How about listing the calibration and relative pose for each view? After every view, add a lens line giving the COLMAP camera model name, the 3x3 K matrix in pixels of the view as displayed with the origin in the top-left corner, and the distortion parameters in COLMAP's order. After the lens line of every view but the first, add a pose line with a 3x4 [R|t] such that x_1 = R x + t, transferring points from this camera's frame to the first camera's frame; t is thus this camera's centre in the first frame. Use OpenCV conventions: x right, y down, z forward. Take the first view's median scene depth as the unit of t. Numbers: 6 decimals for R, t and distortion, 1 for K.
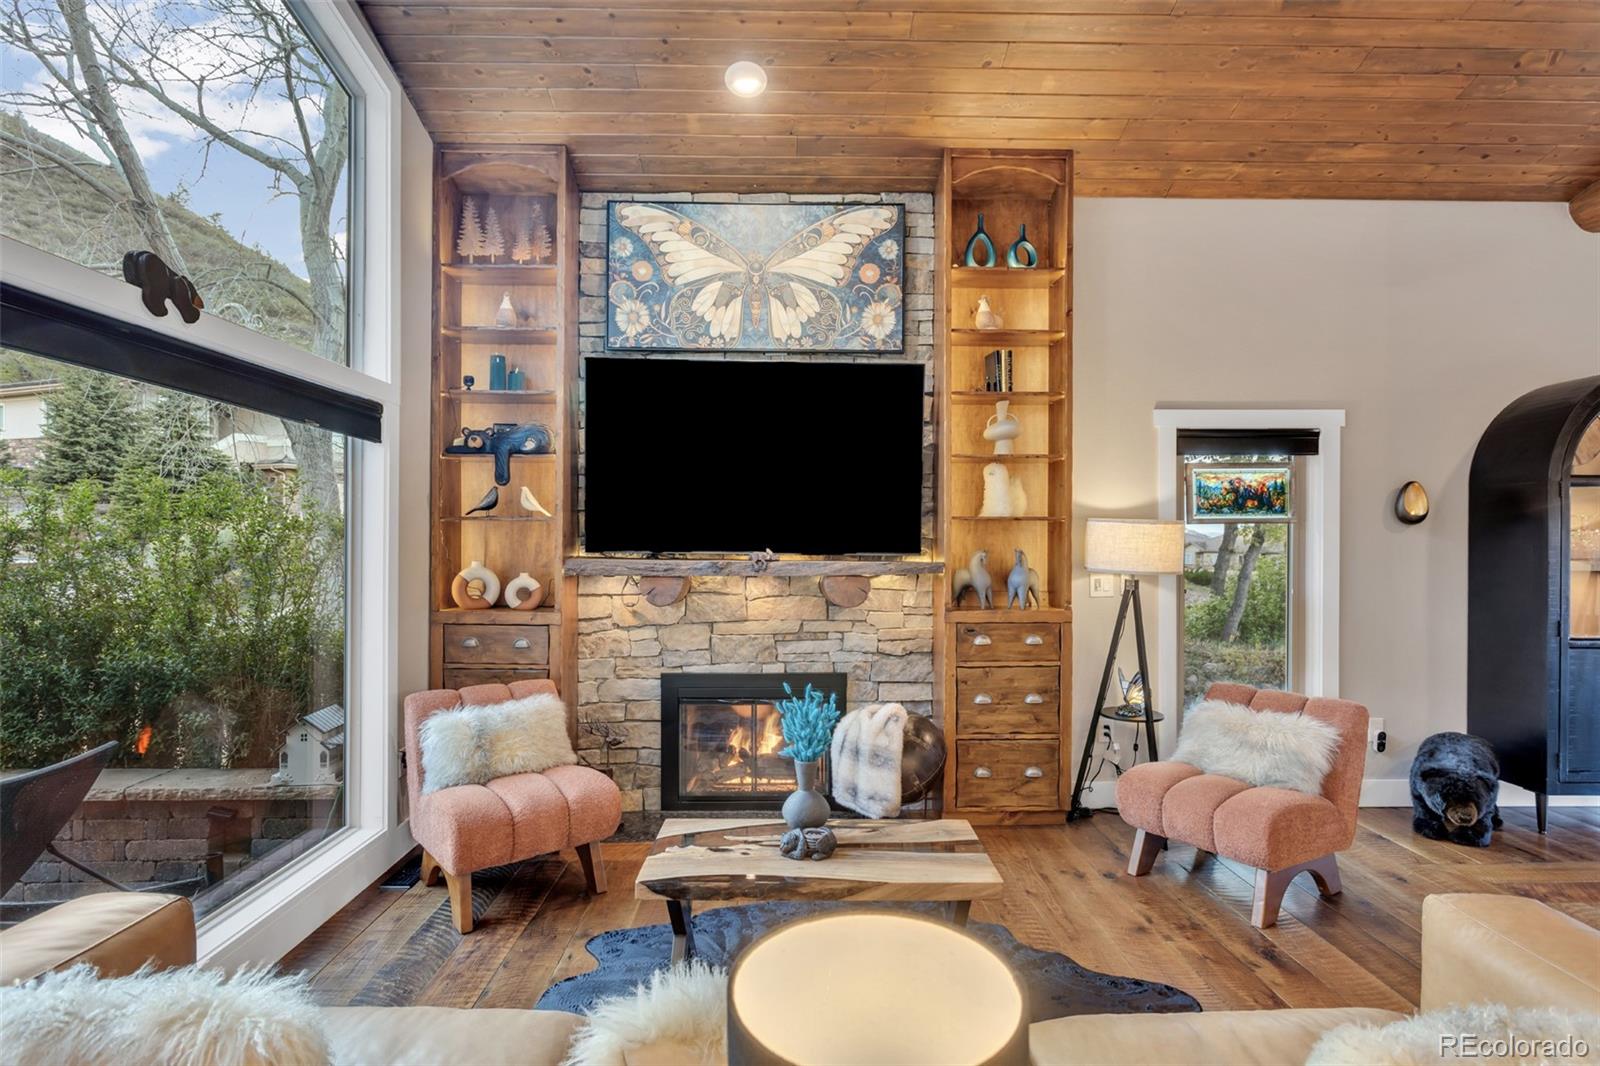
lens RADIAL K [[803.9, 0, 799.1], [0, 803.9, 541.2], [0, 0, 1]] dist [-0.009893, 0.007892]
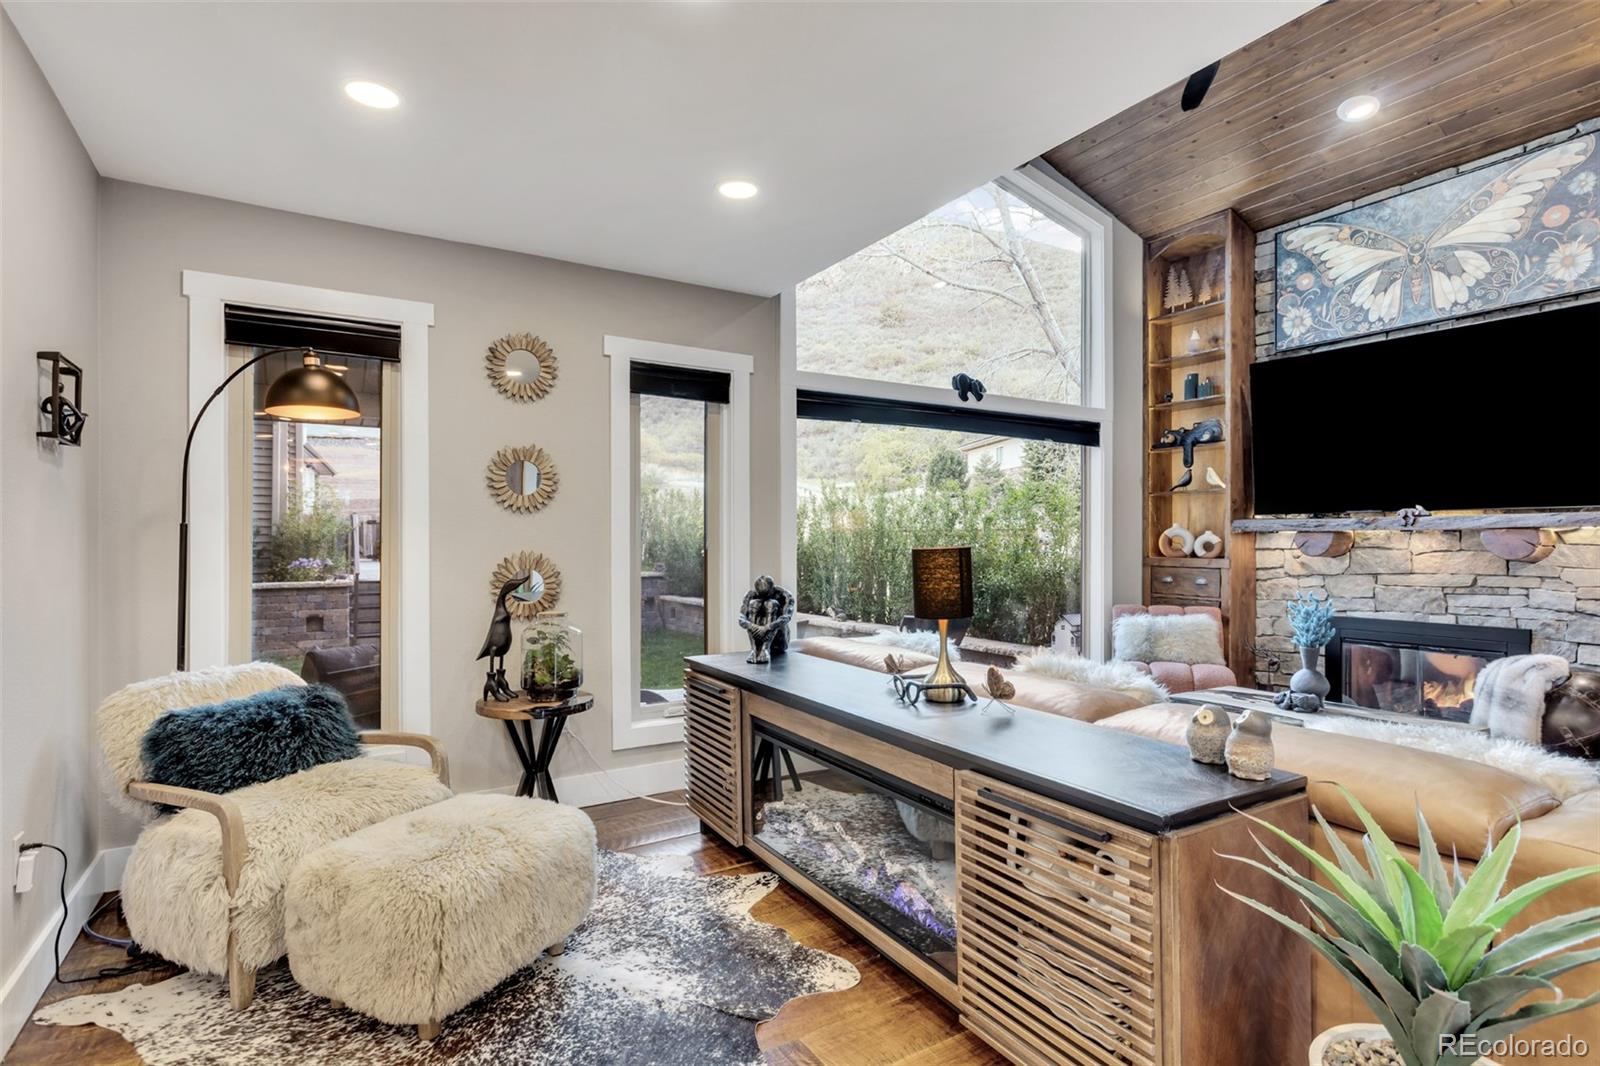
lens RADIAL K [[803.9, 0, 796.1], [0, 803.9, 540.7], [0, 0, 1]] dist [-0.009893, 0.007892]
pose [[0.506833, -0.005975, -0.862023, 0.453325], [0.000733, 0.999979, -0.006500, 0.061500], [0.862044, 0.002662, 0.506827, -0.272377]]
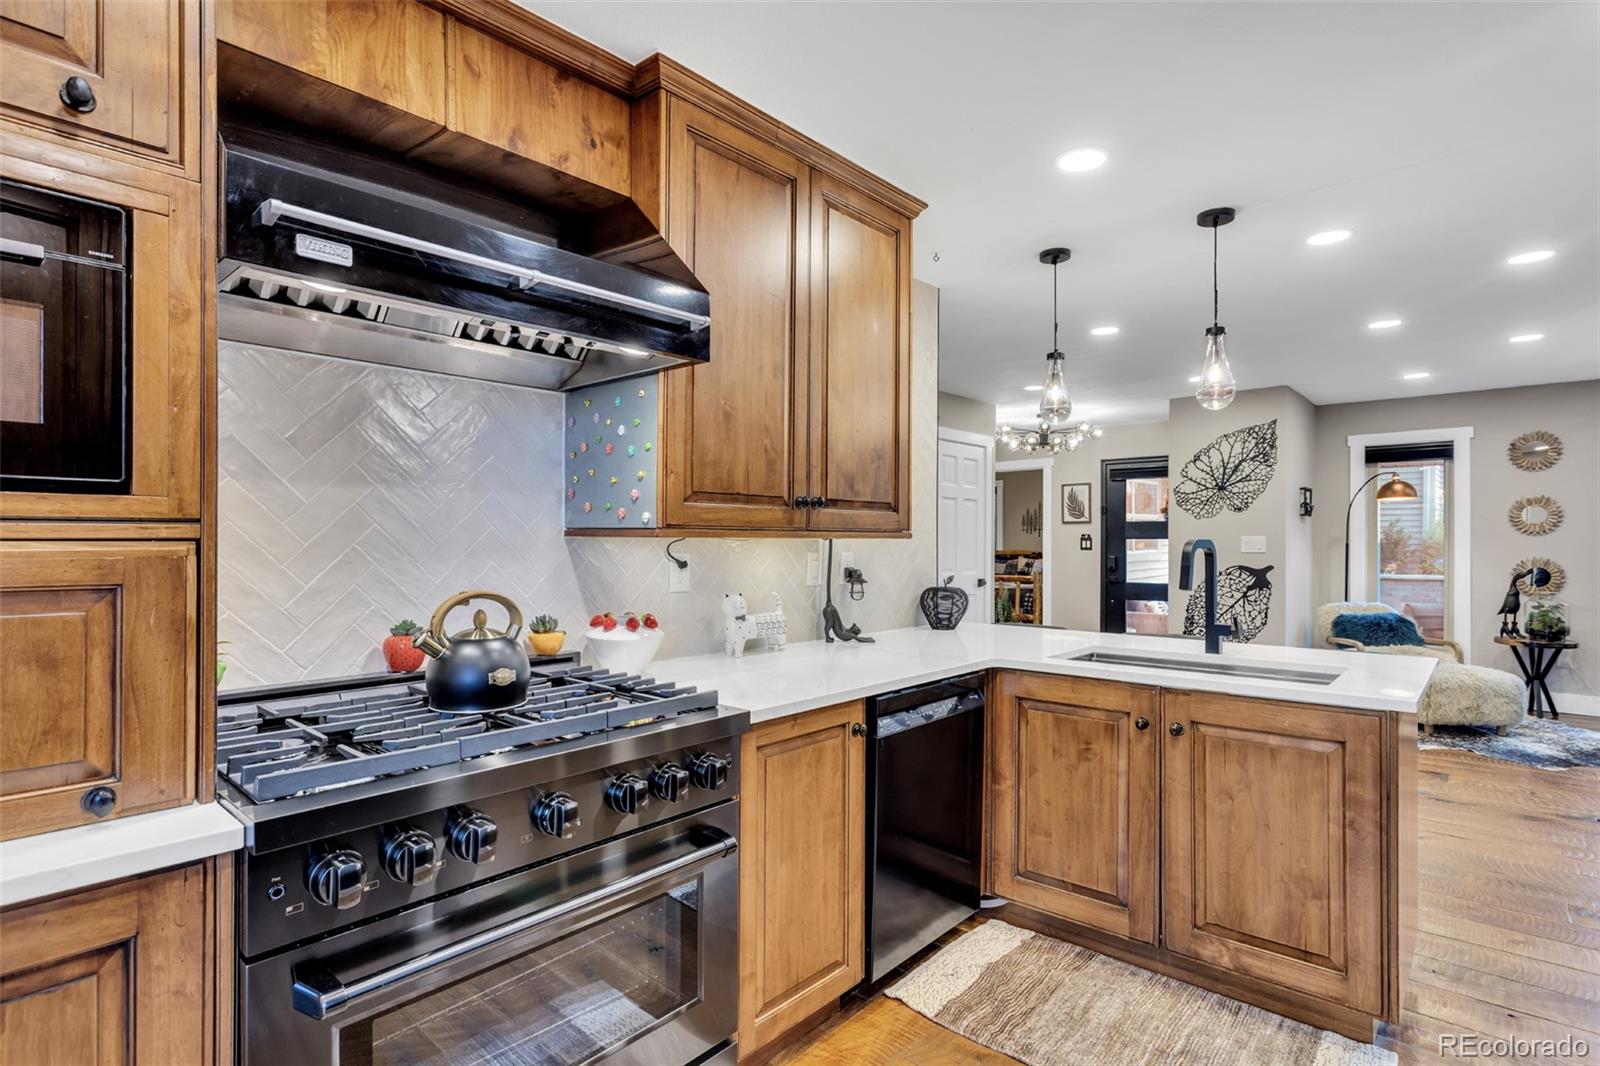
lens RADIAL K [[803.9, 0, 810.7], [0, 803.9, 535.0], [0, 0, 1]] dist [-0.009893, 0.007892]
pose [[-0.674794, -0.004842, -0.737990, 1.560240], [-0.004274, 0.999987, -0.002654, 0.036446], [0.737994, 0.001363, -0.674806, -0.079947]]
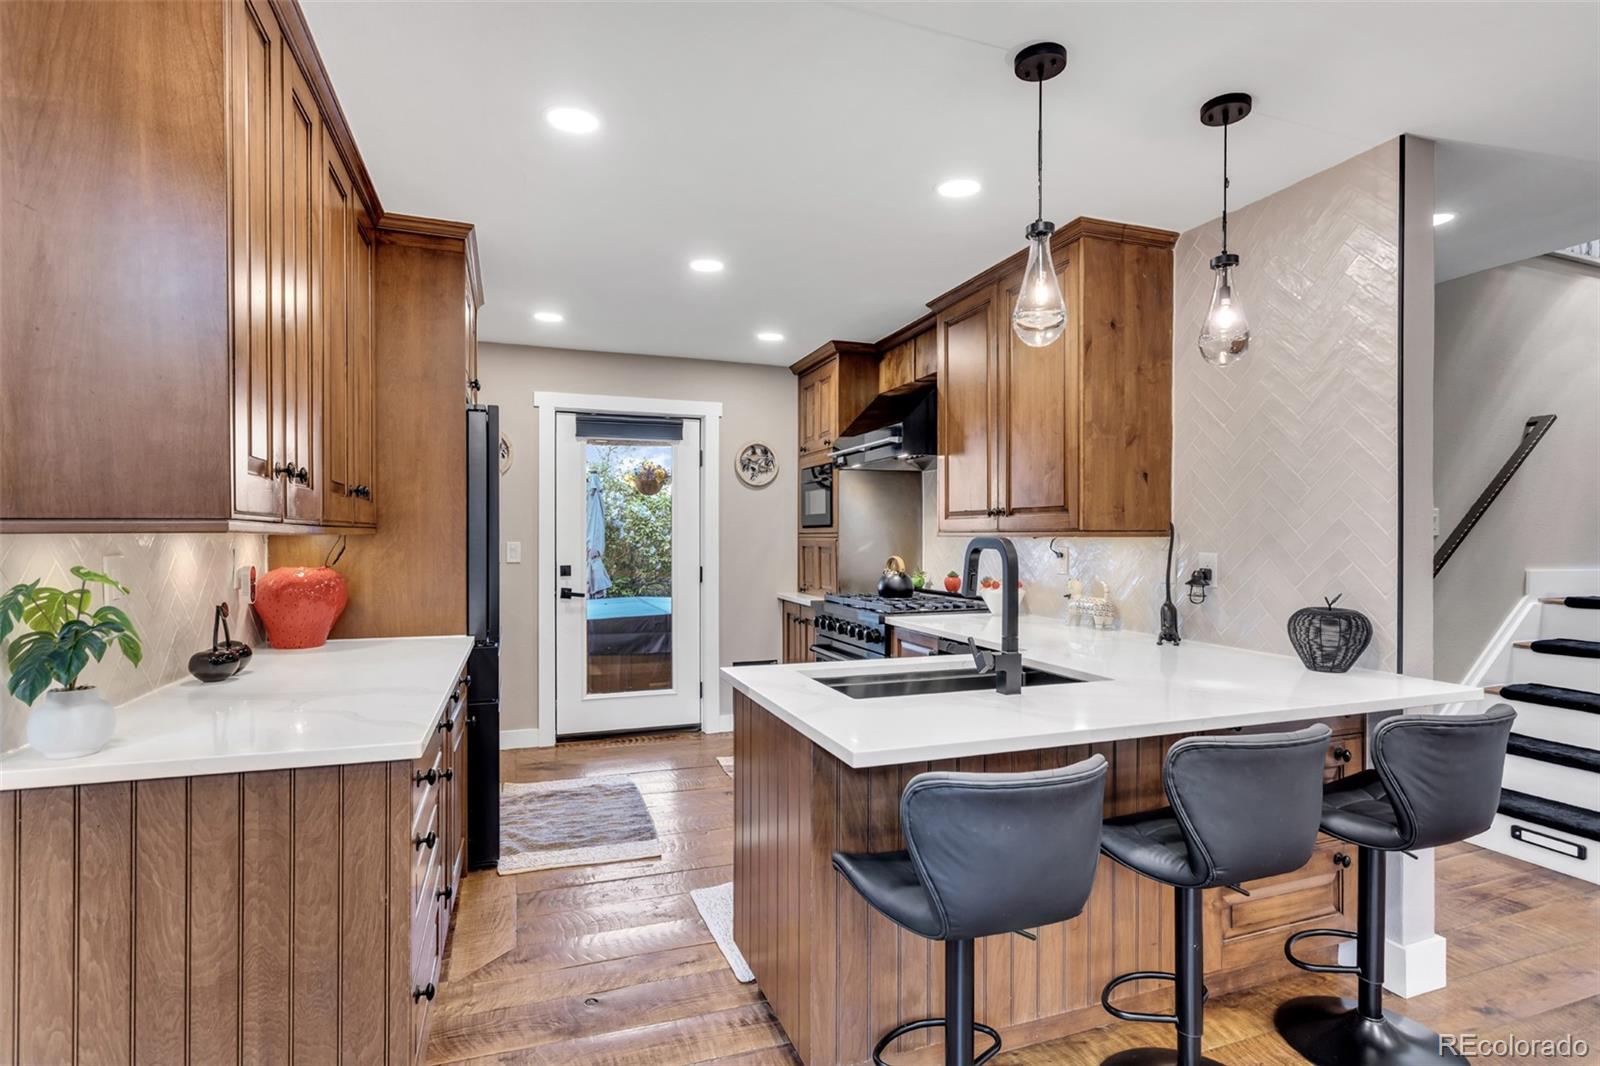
lens RADIAL K [[803.9, 0, 801.1], [0, 803.9, 545.5], [0, 0, 1]] dist [-0.009893, 0.007892]
pose [[-0.312160, -0.011839, 0.949956, 0.411420], [-0.000085, 0.999923, 0.012434, 0.036049], [-0.950030, 0.003801, -0.312136, -0.017742]]
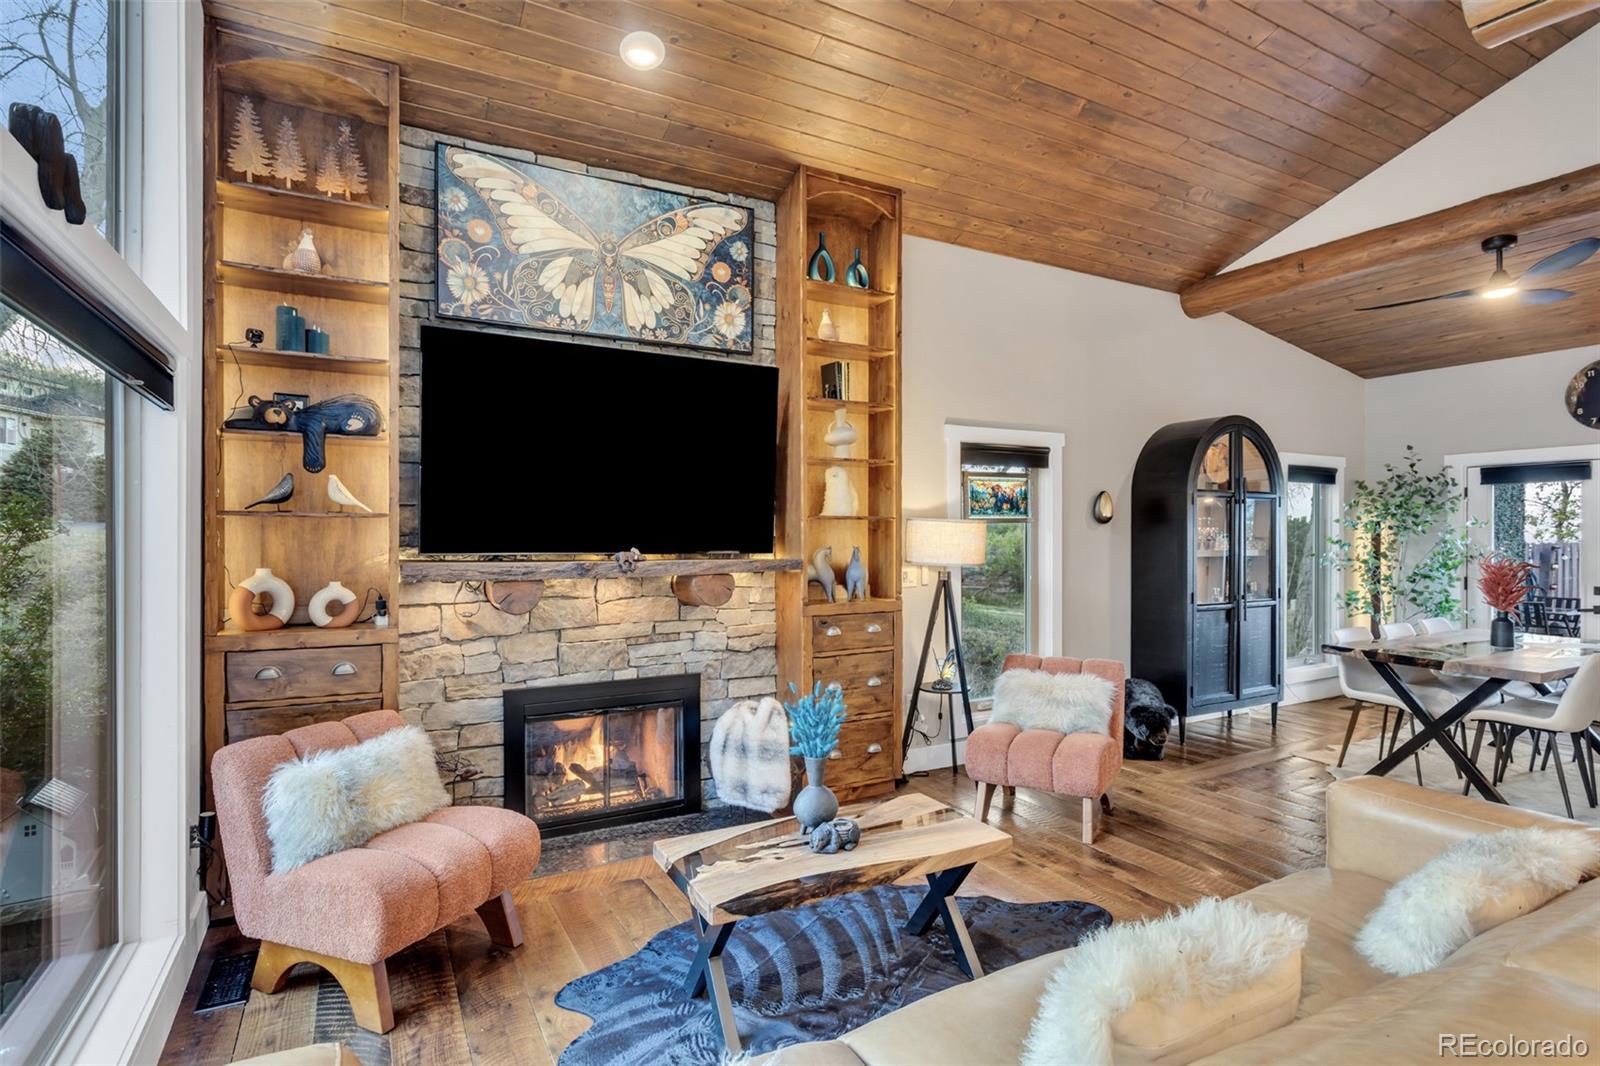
lens RADIAL K [[803.9, 0, 801.3], [0, 803.9, 538.8], [0, 0, 1]] dist [-0.009893, 0.007892]
pose [[0.884931, -0.006673, 0.465675, -0.292900], [0.005292, 0.999977, 0.004273, -0.004530], [-0.465693, -0.001317, 0.884946, 0.066909]]
